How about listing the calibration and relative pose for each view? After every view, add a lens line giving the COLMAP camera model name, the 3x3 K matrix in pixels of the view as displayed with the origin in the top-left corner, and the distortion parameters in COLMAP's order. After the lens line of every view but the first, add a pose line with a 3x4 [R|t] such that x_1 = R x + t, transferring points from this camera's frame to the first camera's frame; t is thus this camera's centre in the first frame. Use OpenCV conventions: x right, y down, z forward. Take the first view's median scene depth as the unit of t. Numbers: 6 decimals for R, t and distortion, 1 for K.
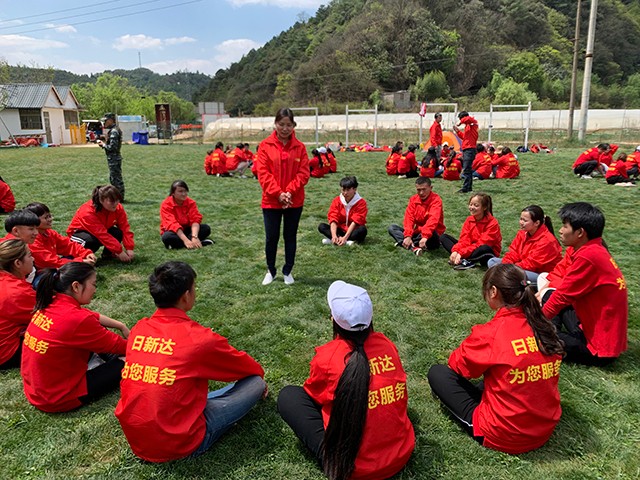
lens RADIAL K [[493.4, 0, 318.4], [0, 493.4, 234.9], [0, 0, 1]] dist [0.001840, -0.007709]
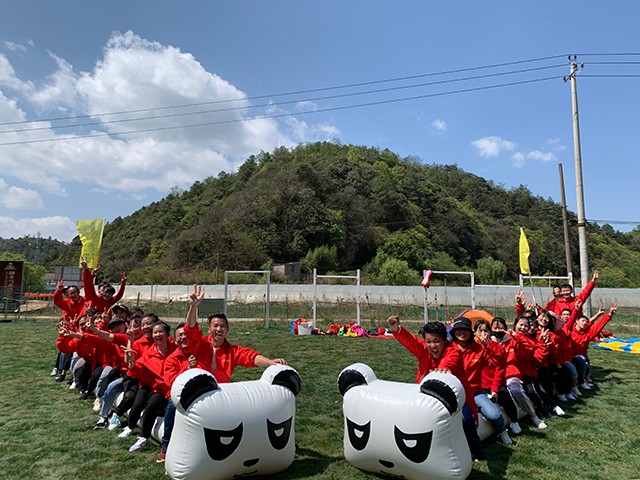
lens RADIAL K [[488.6, 0, 320.8], [0, 488.6, 236.8], [0, 0, 1]] dist [0.071818, -0.113158]
pose [[0.961015, 0.055292, 0.270910, -0.035903], [0.038748, 0.943201, -0.329955, -0.020379], [-0.273767, 0.327589, 0.904288, 0.095171]]
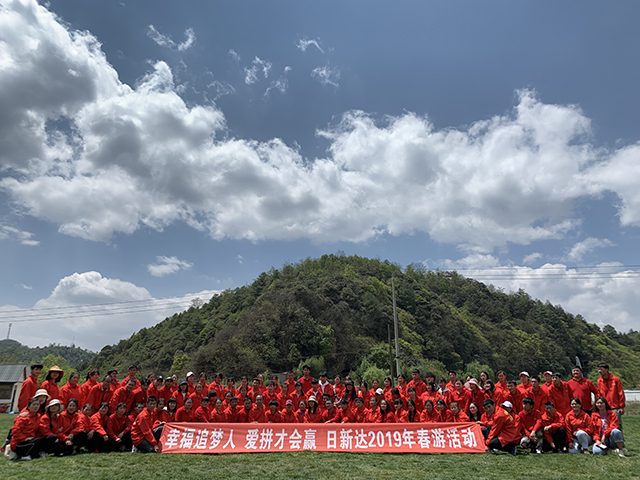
lens RADIAL K [[488.6, 0, 320.8], [0, 488.6, 236.8], [0, 0, 1]] dist [0.071818, -0.113158]
pose [[0.972546, 0.083662, 0.217152, -0.032276], [0.041583, 0.855645, -0.515890, 0.039369], [-0.228965, 0.510756, 0.828676, -0.152180]]
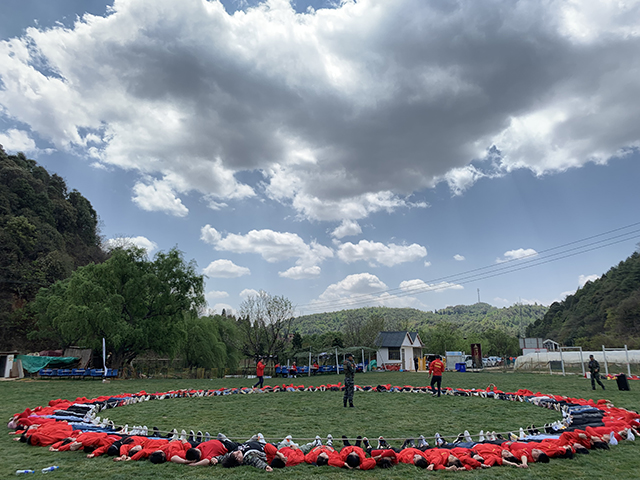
lens RADIAL K [[493.4, 0, 318.4], [0, 493.4, 234.9], [0, 0, 1]] dist [0.001840, -0.007709]
pose [[0.798956, -0.135386, -0.585952, 0.073167], [-0.139563, 0.905991, -0.399628, 0.031520], [0.584971, 0.401062, 0.704952, -0.148370]]
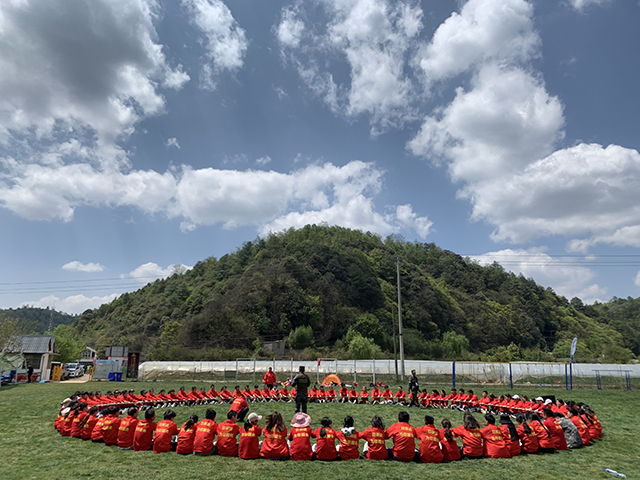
lens RADIAL K [[488.6, 0, 320.8], [0, 488.6, 236.8], [0, 0, 1]] dist [0.071818, -0.113158]
pose [[0.958956, 0.091101, 0.268522, -0.076181], [0.042860, 0.889535, -0.454853, 0.038007], [-0.280298, 0.447693, 0.849120, -0.177681]]
